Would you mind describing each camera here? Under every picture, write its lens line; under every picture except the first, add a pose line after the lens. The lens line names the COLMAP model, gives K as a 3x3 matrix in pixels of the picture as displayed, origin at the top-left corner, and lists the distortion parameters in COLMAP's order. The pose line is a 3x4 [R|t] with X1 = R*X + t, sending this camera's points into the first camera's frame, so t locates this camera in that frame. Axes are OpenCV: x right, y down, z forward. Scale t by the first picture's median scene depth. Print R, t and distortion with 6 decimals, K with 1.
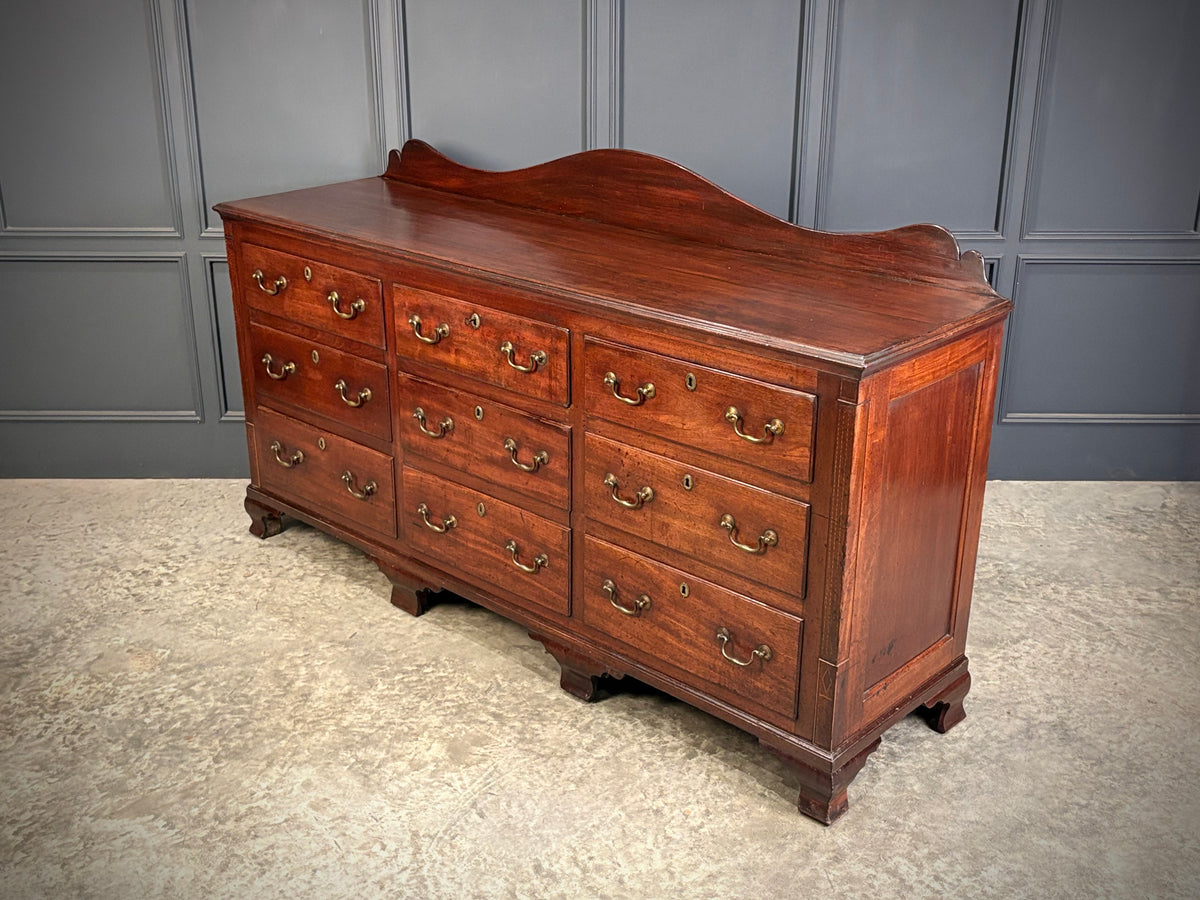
lens RADIAL K [[1370.1, 0, 613.4], [0, 1370.1, 449.8], [0, 0, 1]] dist [0.014449, 0.000000]
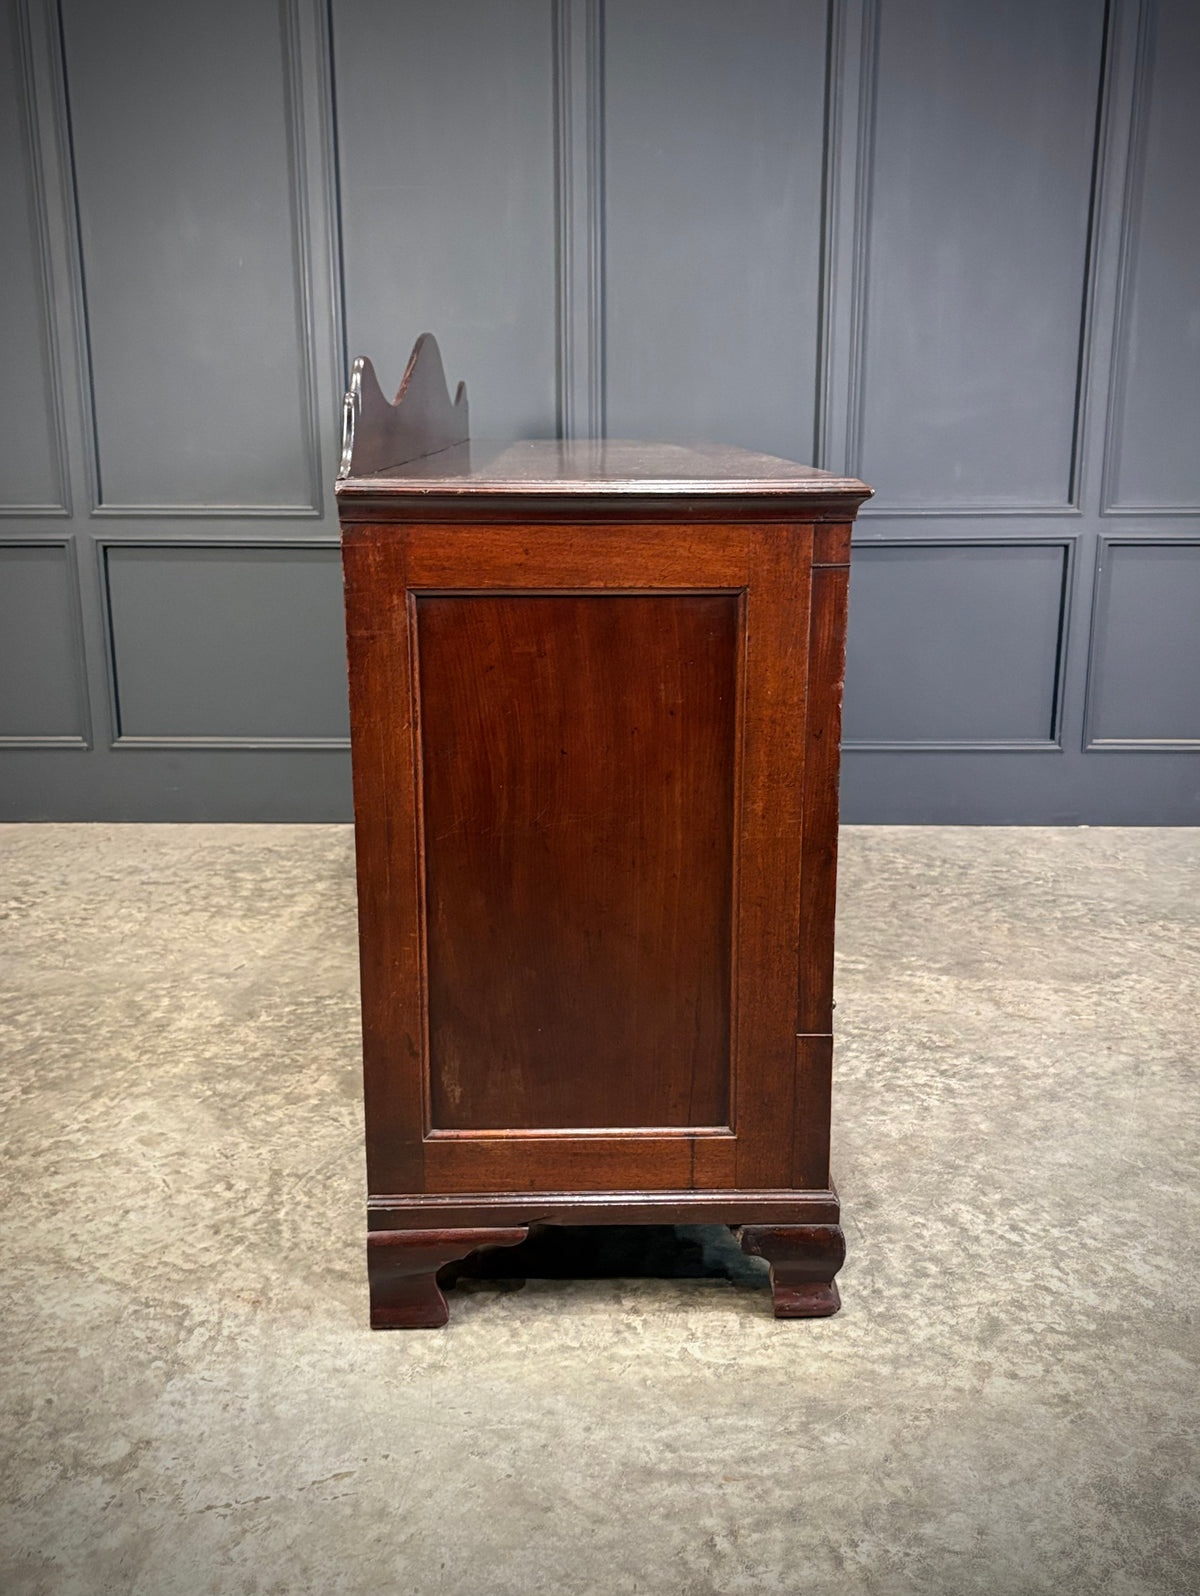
lens RADIAL K [[1511.7, 0, 607.0], [0, 1511.7, 803.5], [0, 0, 1]] dist [-0.004651, 0.000000]
pose [[0.999559, -0.001948, -0.029618, 0.045288], [-0.001394, 0.993662, -0.112403, 0.158132], [0.029649, 0.112395, 0.993221, 0.181380]]
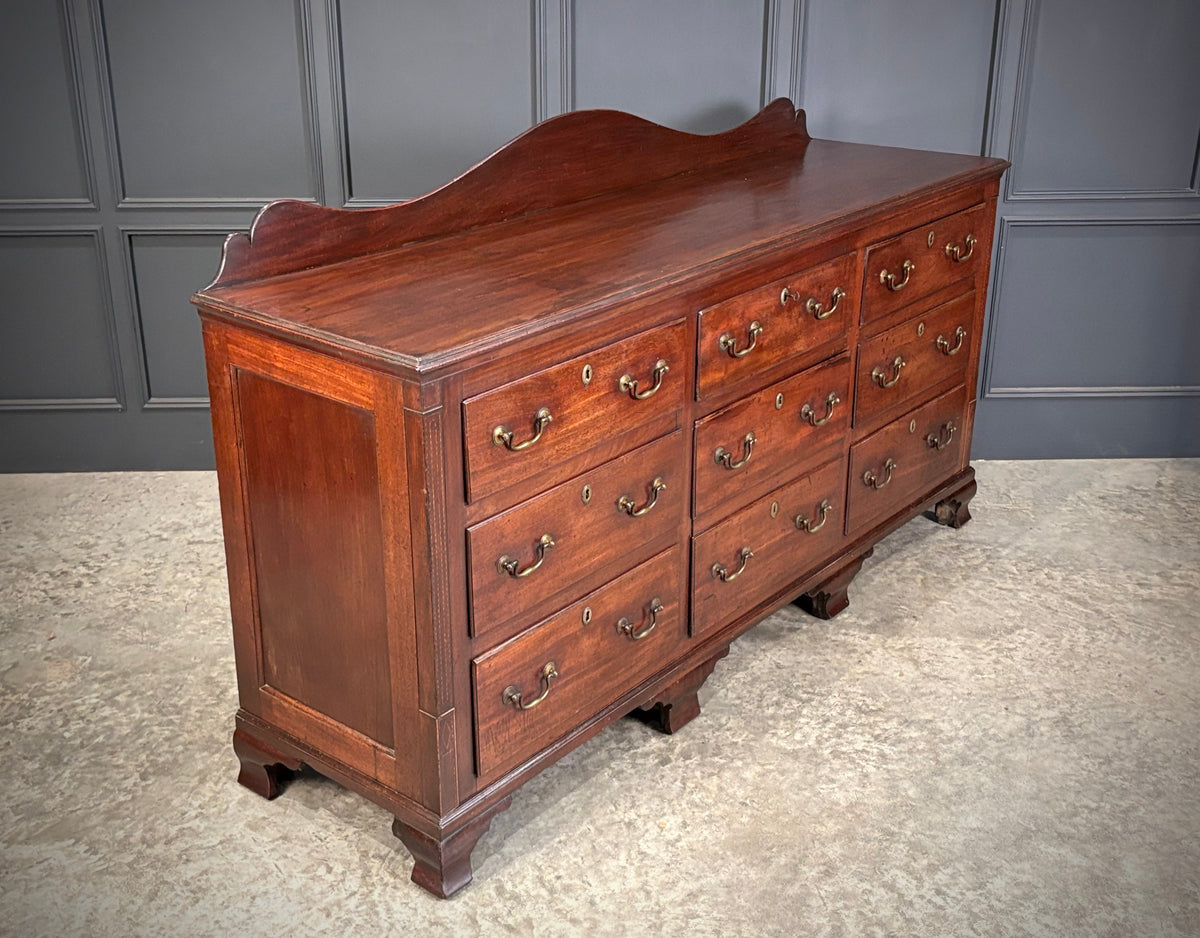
lens RADIAL K [[1413.1, 0, 581.4], [0, 1413.1, 469.5], [0, 0, 1]] dist [0.014918, 0.000000]
pose [[0.999764, -0.015776, 0.014960, -0.009458], [0.015480, 0.999685, 0.019746, 0.008010], [-0.015267, -0.019510, 0.999693, 0.059321]]
